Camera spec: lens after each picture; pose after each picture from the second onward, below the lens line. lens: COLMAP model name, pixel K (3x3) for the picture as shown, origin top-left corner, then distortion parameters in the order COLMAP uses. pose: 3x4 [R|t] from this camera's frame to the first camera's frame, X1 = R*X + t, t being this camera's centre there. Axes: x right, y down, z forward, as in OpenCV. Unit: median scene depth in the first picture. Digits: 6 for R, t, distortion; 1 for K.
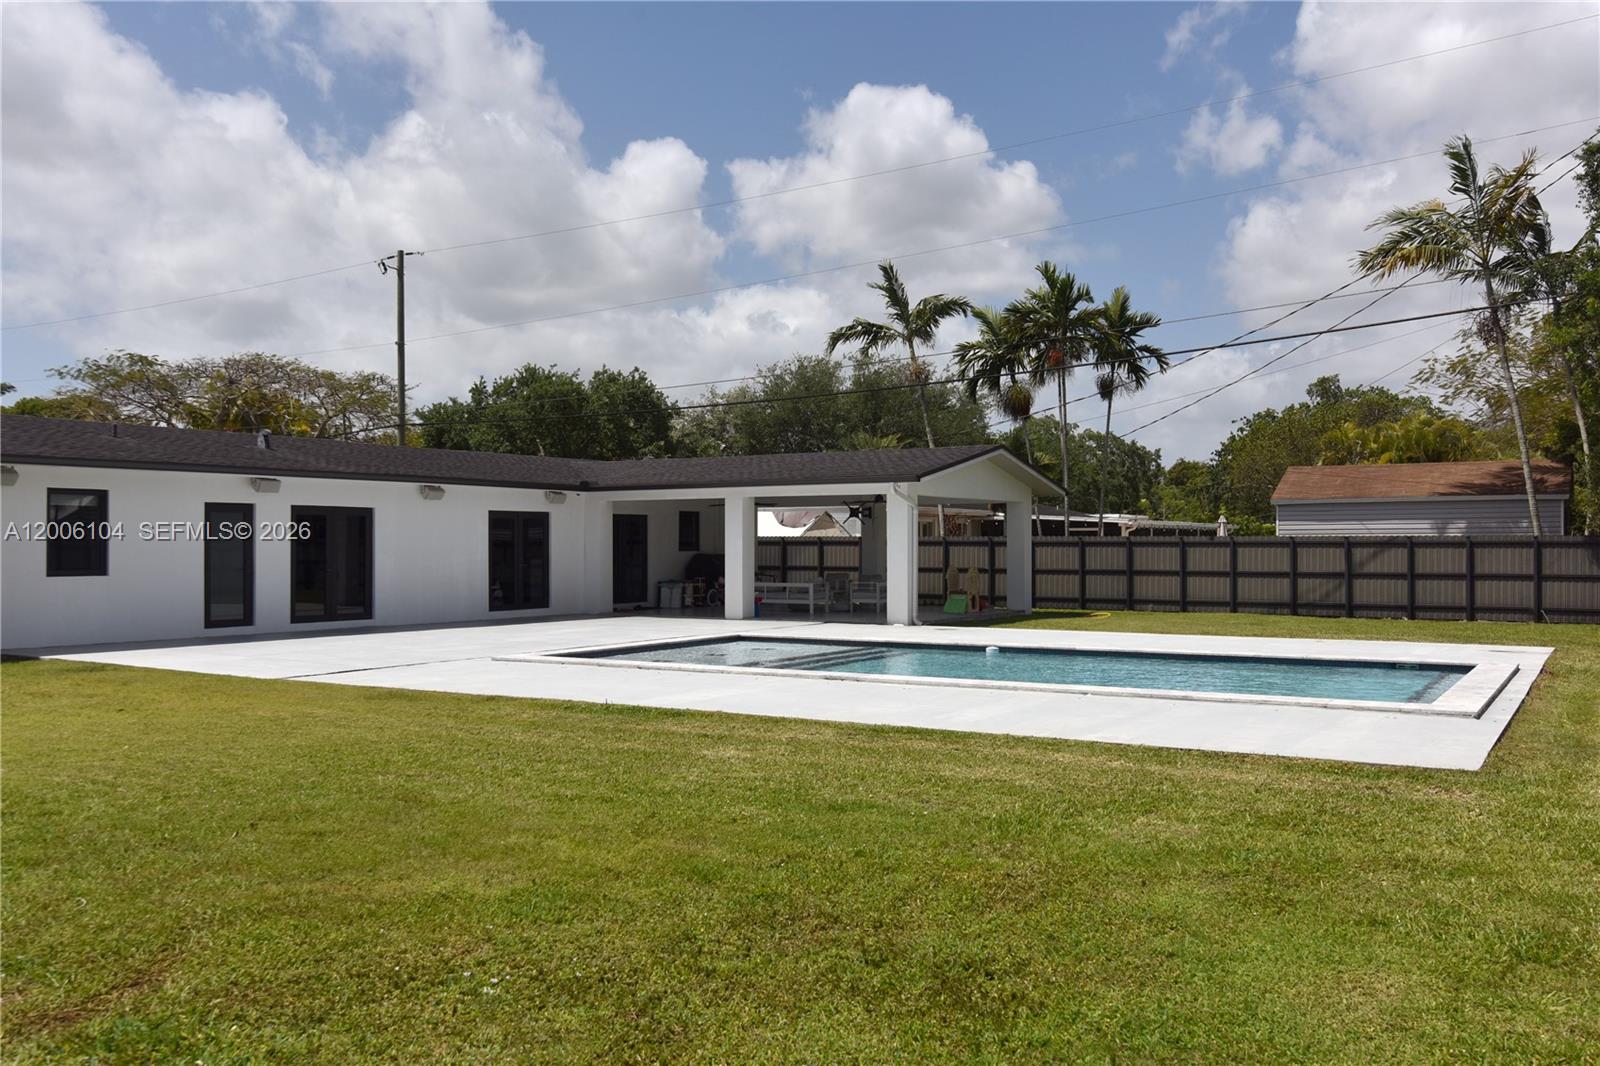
lens RADIAL K [[1355.9, 0, 799.8], [0, 1355.9, 536.4], [0, 0, 1]] dist [0.008571, 0.001930]
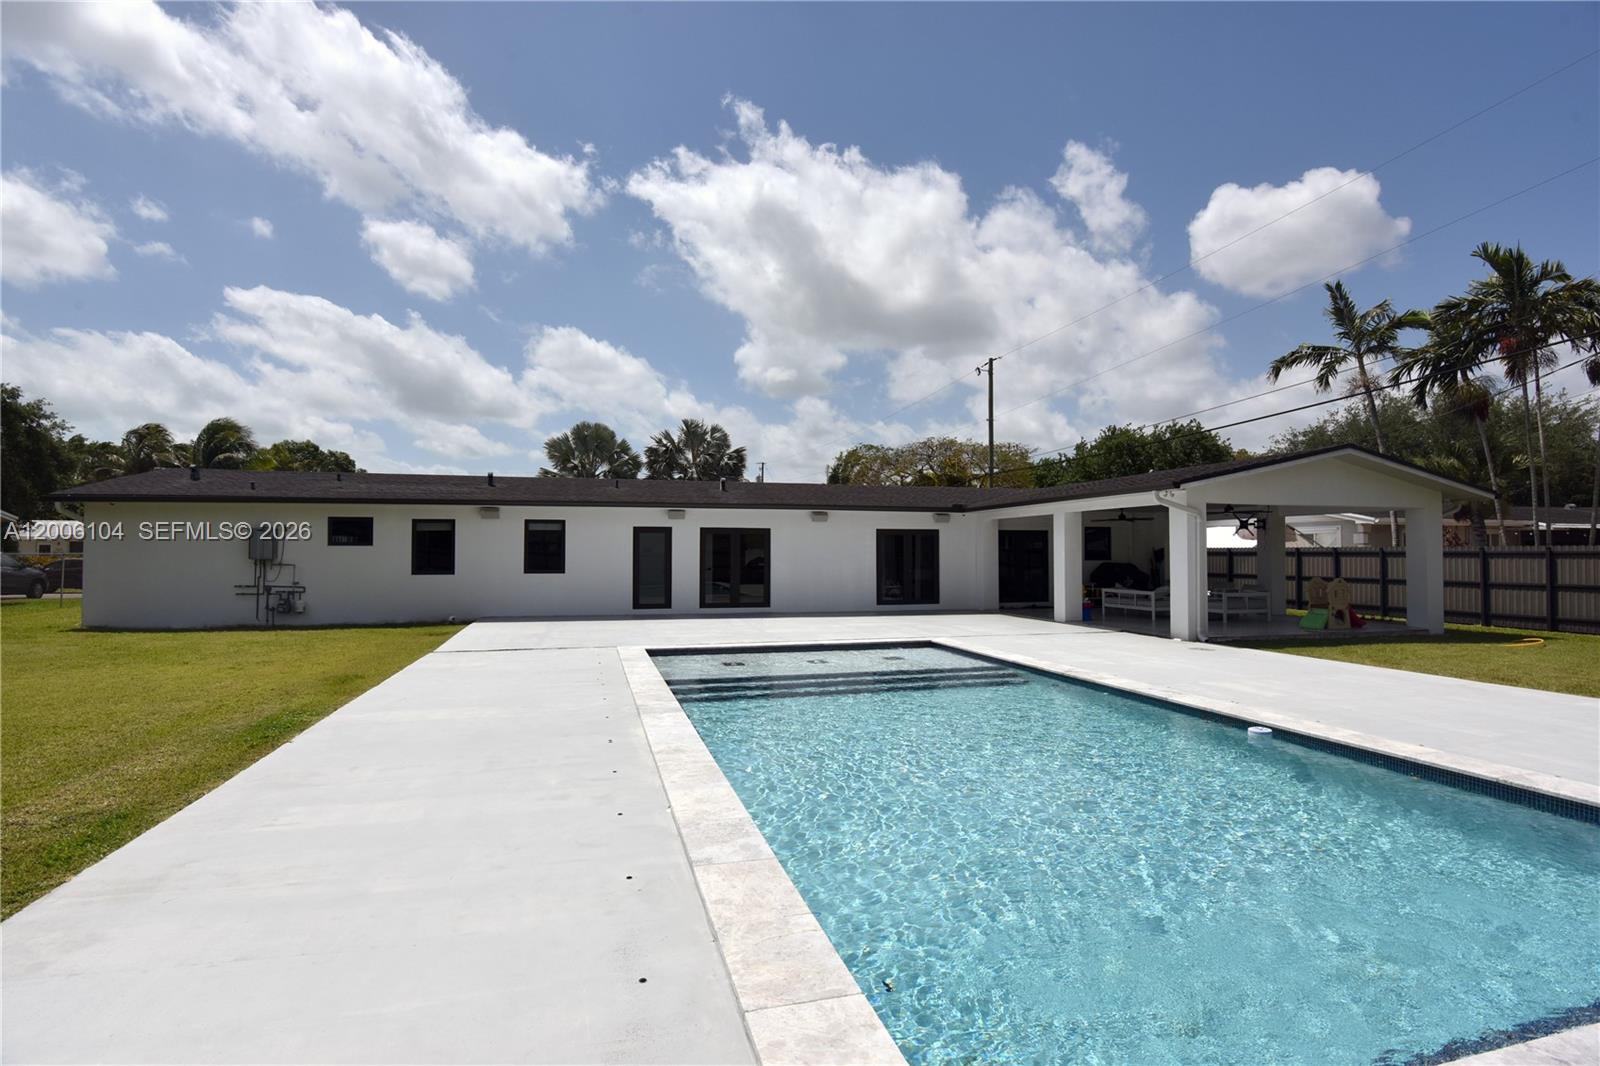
lens RADIAL K [[783.3, 0, 801.5], [0, 783.3, 525.3], [0, 0, 1]] dist [-0.019557, -0.000195]
pose [[0.723344, -0.023562, -0.690086, 0.260358], [0.002440, 0.999499, -0.031569, 0.001561], [0.690484, 0.021151, 0.723039, 0.415250]]
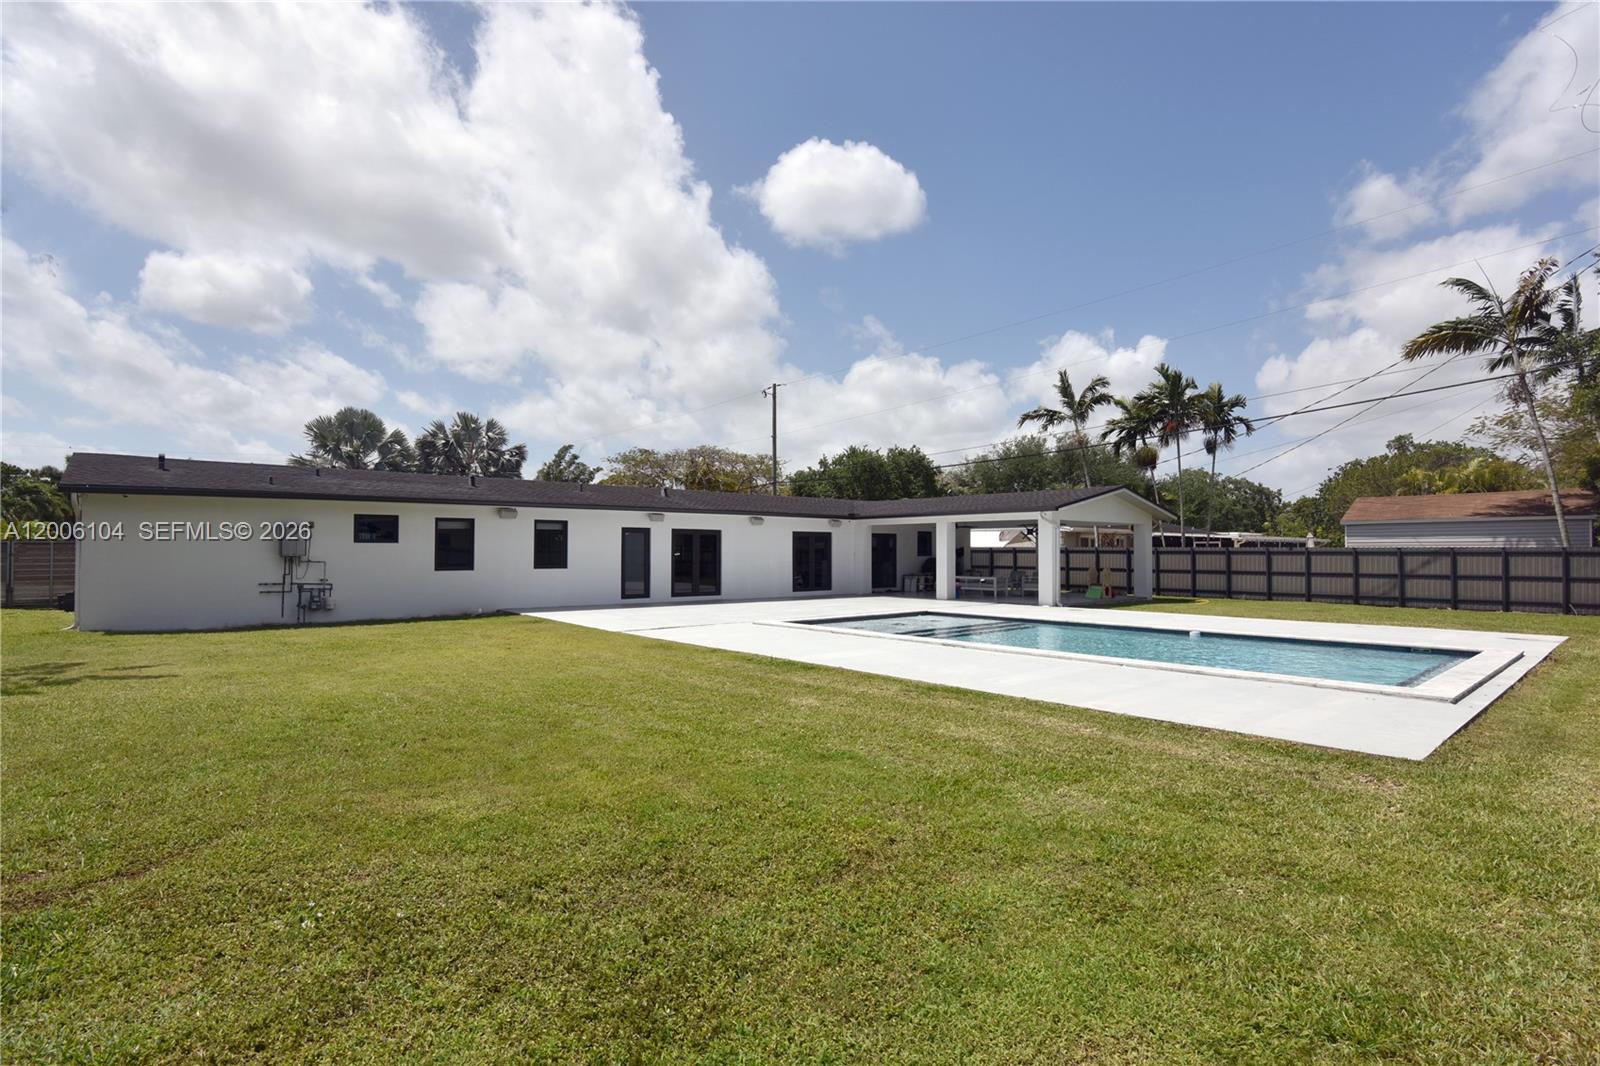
lens RADIAL K [[783.3, 0, 798.9], [0, 783.3, 527.0], [0, 0, 1]] dist [-0.019557, -0.000195]
pose [[0.953025, -0.005957, -0.302832, 0.074248], [-0.001607, 0.999693, -0.024720, -0.000644], [0.302887, 0.024046, 0.952723, 0.086783]]
